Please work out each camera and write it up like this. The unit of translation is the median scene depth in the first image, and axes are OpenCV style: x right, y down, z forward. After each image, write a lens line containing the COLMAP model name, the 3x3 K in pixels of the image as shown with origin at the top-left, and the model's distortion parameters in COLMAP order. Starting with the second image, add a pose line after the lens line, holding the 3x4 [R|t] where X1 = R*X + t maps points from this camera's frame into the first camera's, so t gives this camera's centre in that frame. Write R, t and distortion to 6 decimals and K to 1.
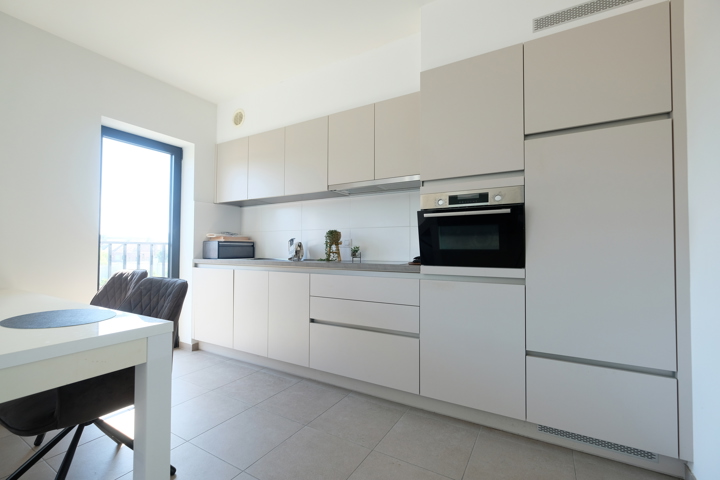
lens RADIAL K [[312.5, 0, 360.0], [0, 312.5, 240.0], [0, 0, 1]] dist [-0.000762, -0.000170]
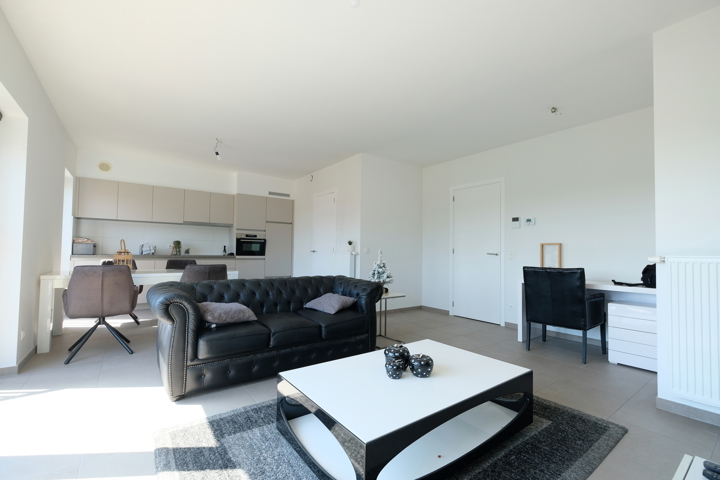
lens RADIAL K [[315.1, 0, 360.0], [0, 315.1, 240.0], [0, 0, 1]] dist [-0.000157, -0.000023]
pose [[0.394363, 0.036052, 0.918247, -2.396470], [-0.036397, 0.999059, -0.023594, -0.049217], [-0.918234, -0.024117, 0.395304, -1.496709]]
